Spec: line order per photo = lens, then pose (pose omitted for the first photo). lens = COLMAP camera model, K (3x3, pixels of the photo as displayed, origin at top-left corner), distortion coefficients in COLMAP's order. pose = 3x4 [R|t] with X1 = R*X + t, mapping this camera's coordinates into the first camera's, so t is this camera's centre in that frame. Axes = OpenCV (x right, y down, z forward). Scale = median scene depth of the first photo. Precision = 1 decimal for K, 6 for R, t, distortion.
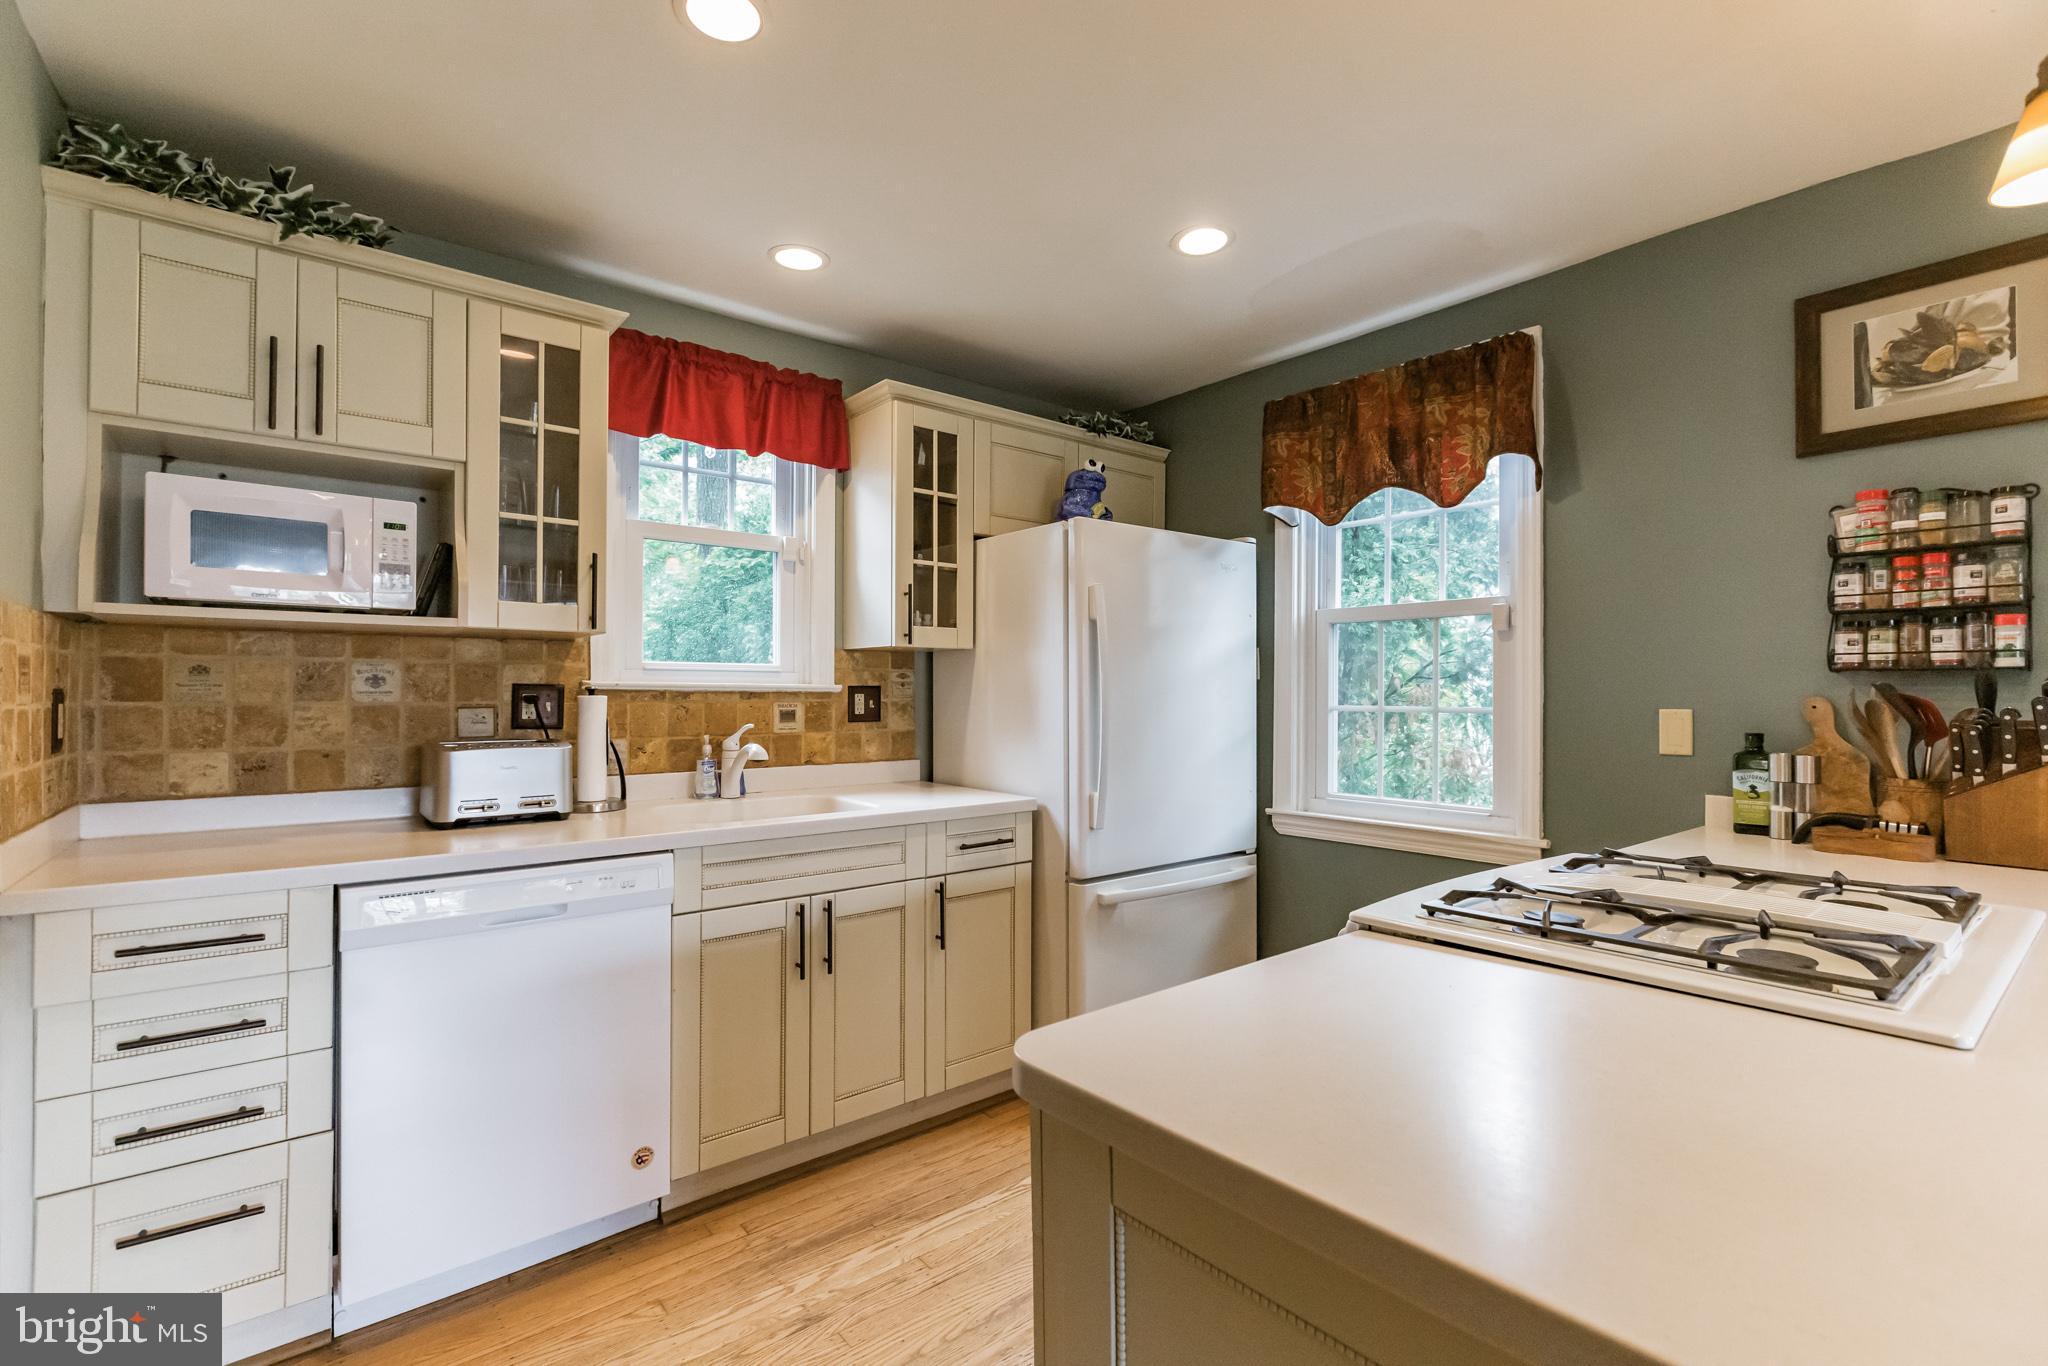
lens RADIAL K [[916.8, 0, 1035.1], [0, 916.8, 684.9], [0, 0, 1]] dist [0.001309, 0.000322]
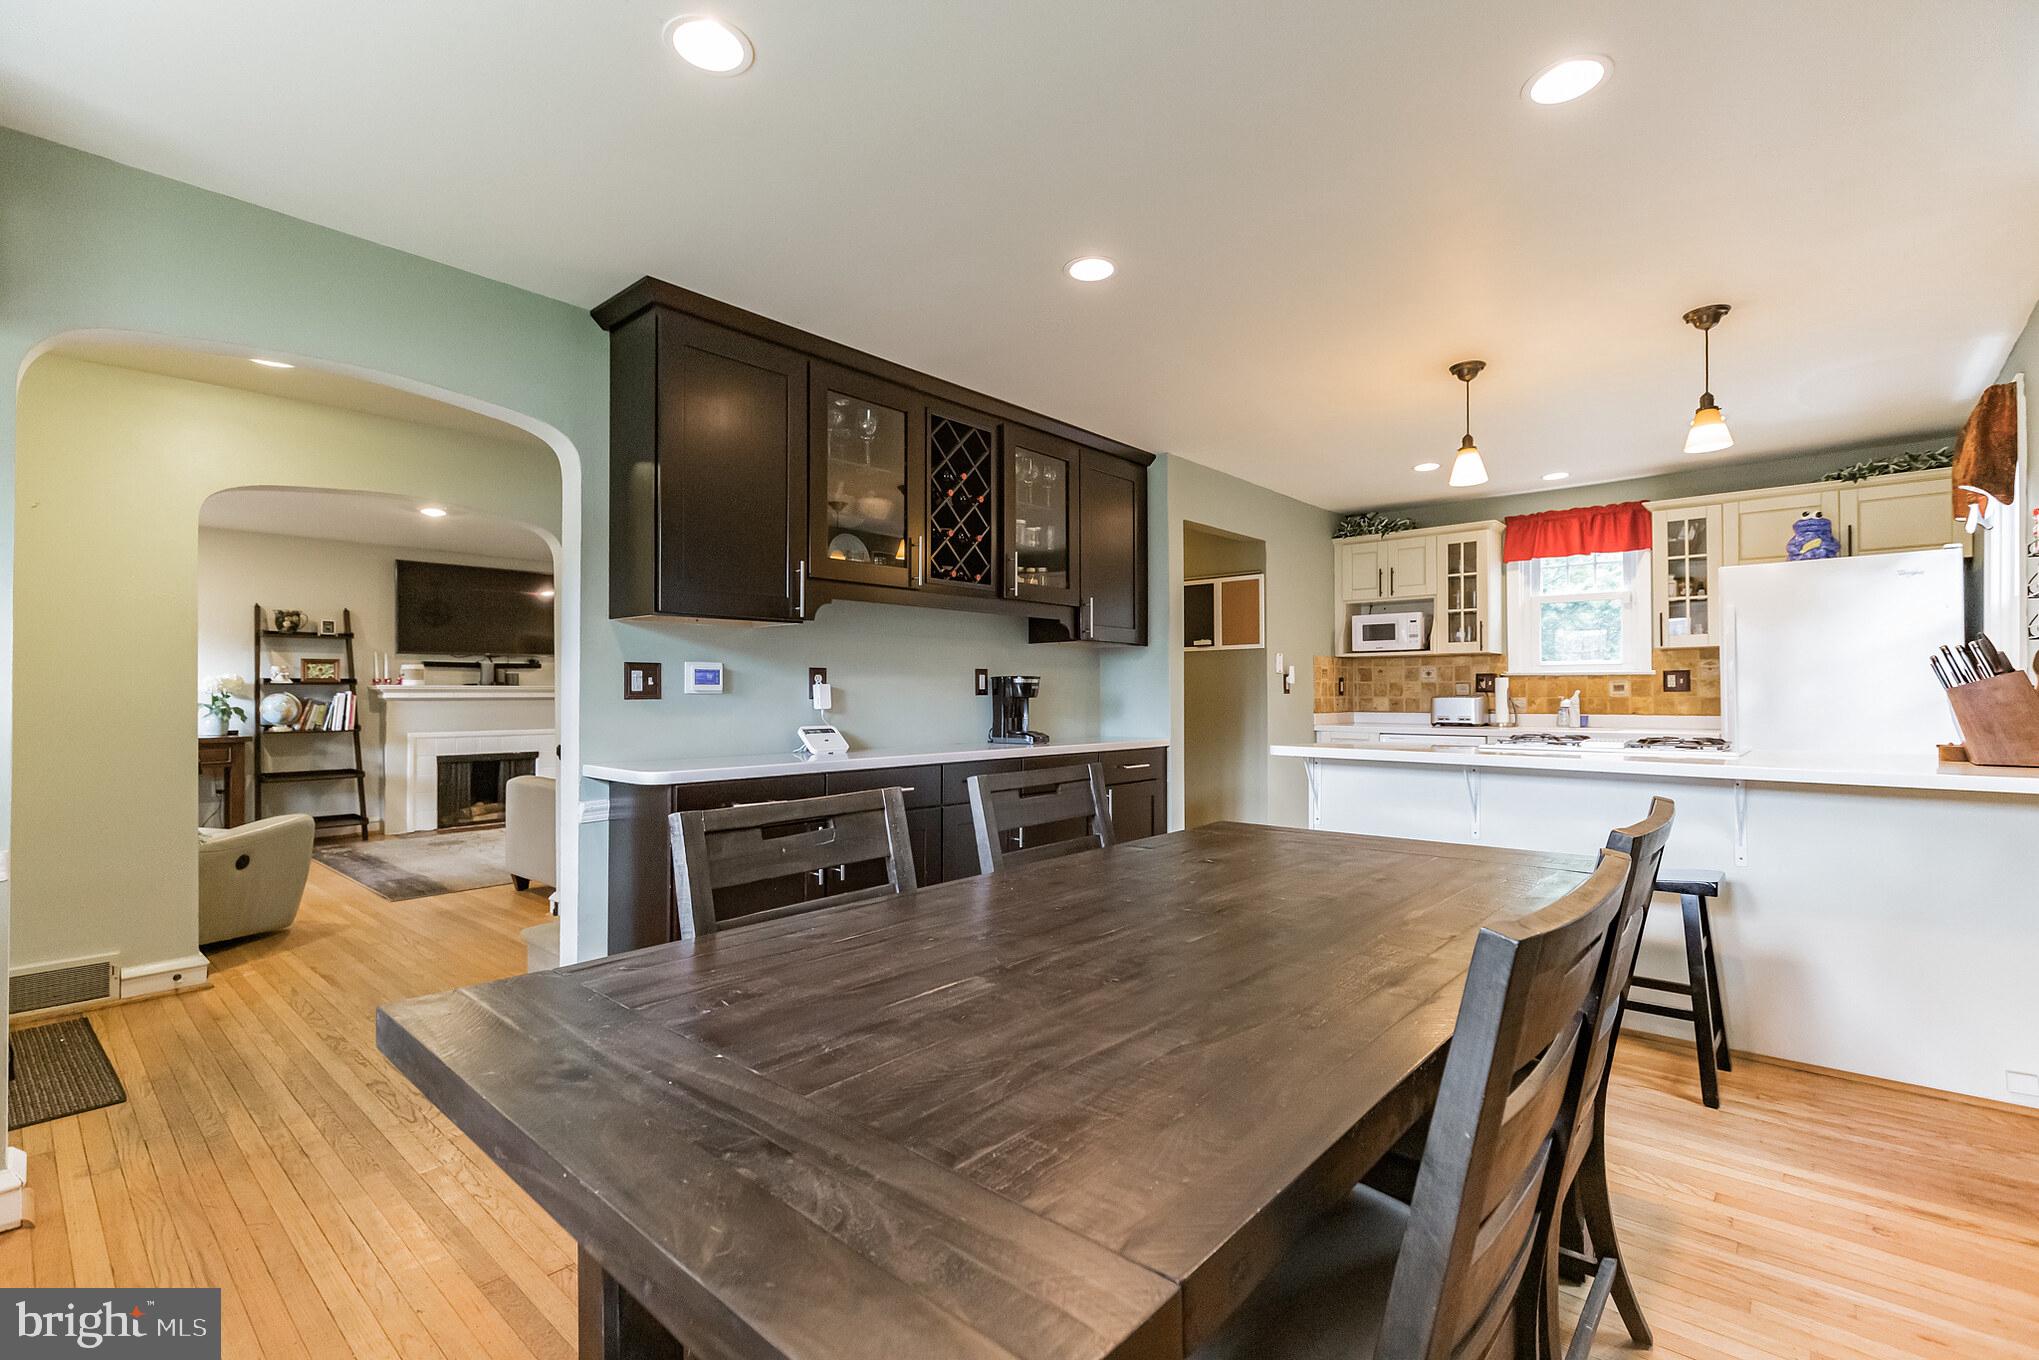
lens RADIAL K [[908.1, 0, 1028.0], [0, 908.1, 691.9], [0, 0, 1]] dist [-0.001716, -0.001052]
pose [[0.180265, -0.008277, -0.983583, 1.728241], [0.010280, 0.999926, -0.006530, 0.054700], [0.983564, -0.008934, 0.180337, -0.668362]]
